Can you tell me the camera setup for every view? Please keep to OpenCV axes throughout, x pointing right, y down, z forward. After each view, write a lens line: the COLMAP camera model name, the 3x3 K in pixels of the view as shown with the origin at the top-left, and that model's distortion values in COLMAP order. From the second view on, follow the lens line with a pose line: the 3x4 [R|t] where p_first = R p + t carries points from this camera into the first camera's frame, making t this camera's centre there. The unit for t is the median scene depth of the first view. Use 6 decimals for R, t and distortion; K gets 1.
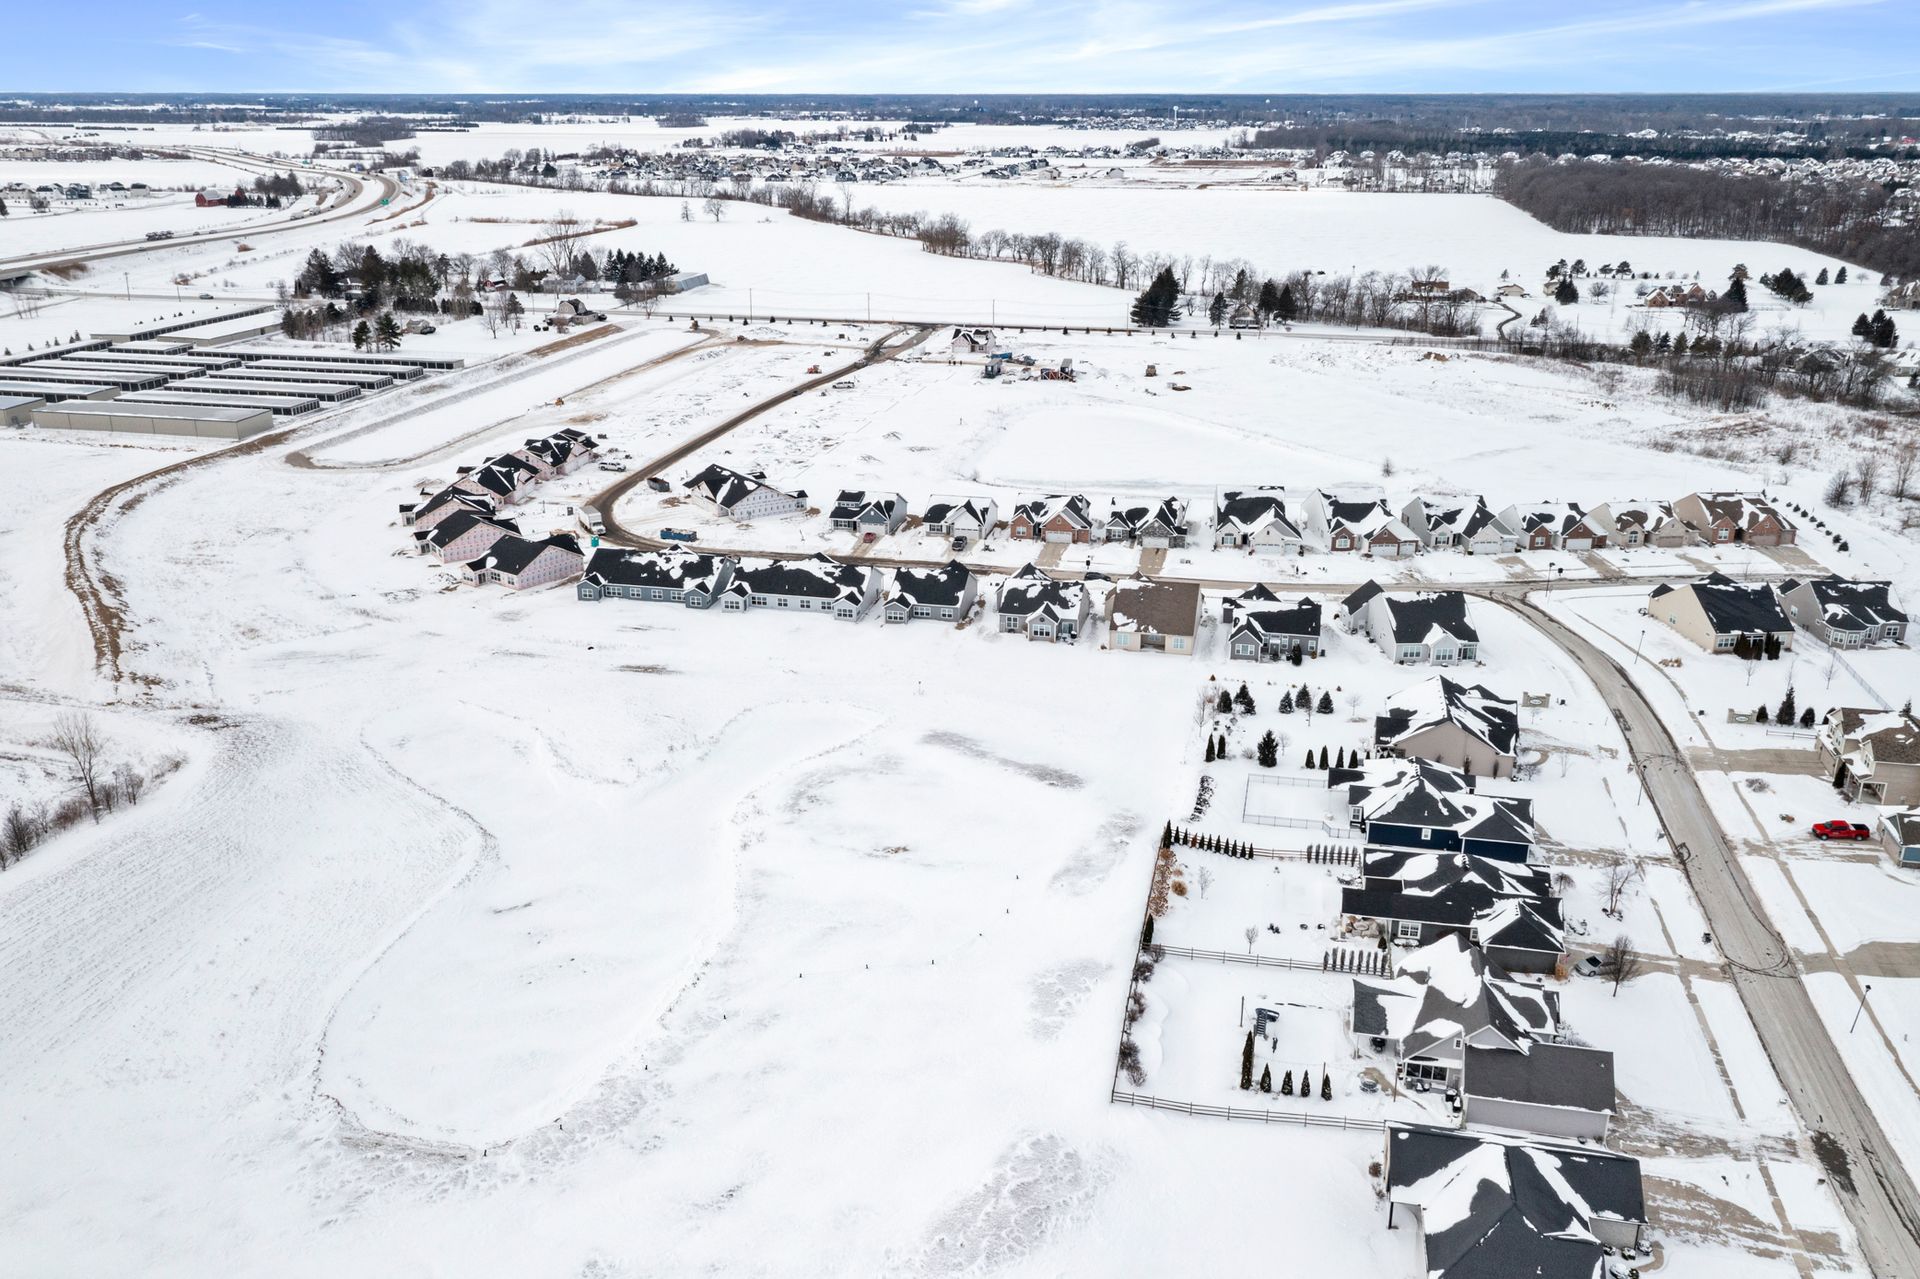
lens RADIAL K [[1554.7, 0, 960.0], [0, 1554.7, 639.5], [0, 0, 1]] dist [-0.006945, 0.007656]
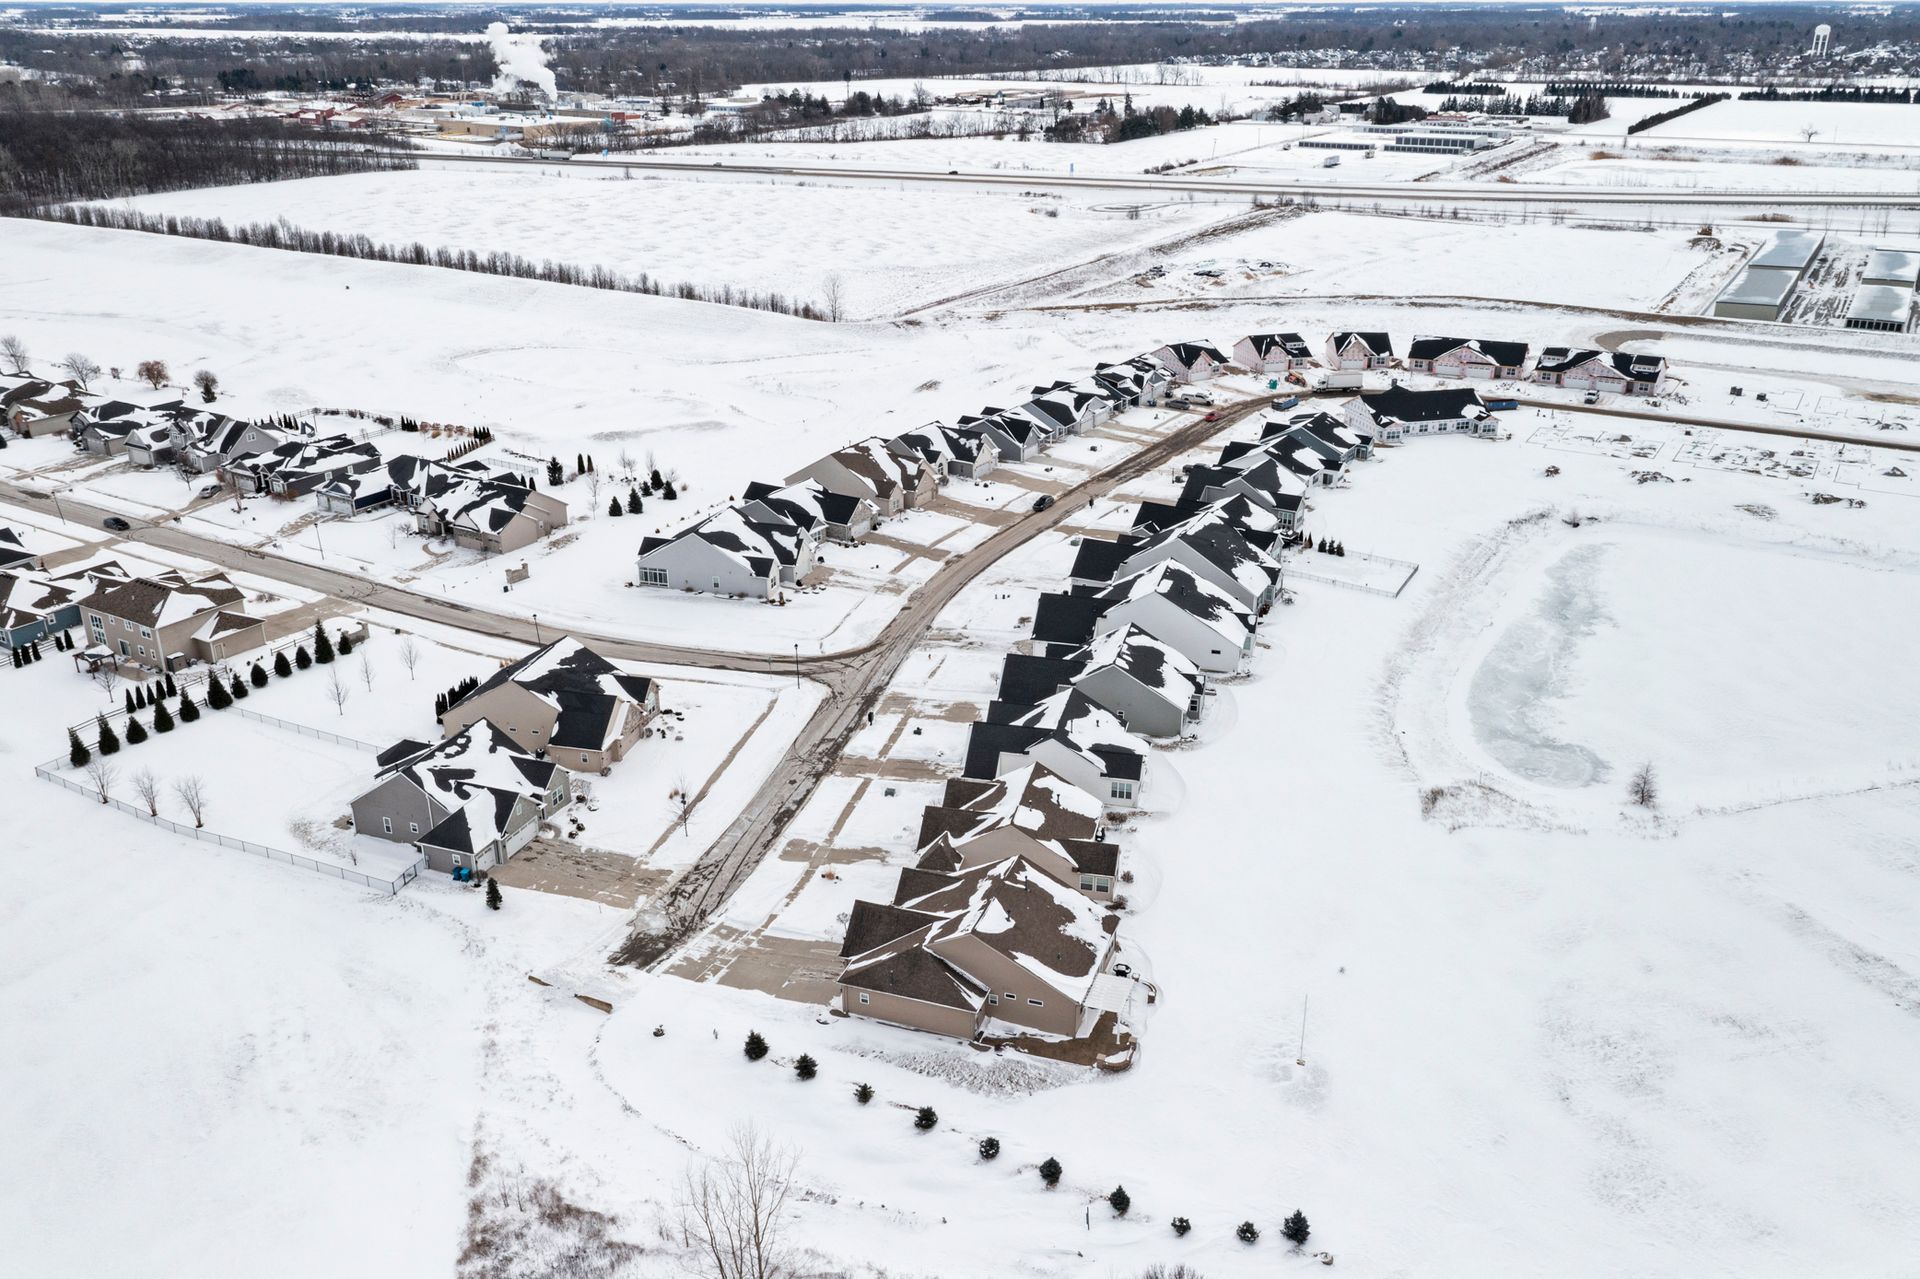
lens RADIAL K [[1554.7, 0, 960.0], [0, 1554.7, 639.5], [0, 0, 1]] dist [-0.006945, 0.007656]
pose [[-0.319402, 0.357761, -0.877490, 1.232990], [-0.321686, 0.830072, 0.455521, -0.492154], [0.891348, 0.427770, -0.150040, 1.511460]]
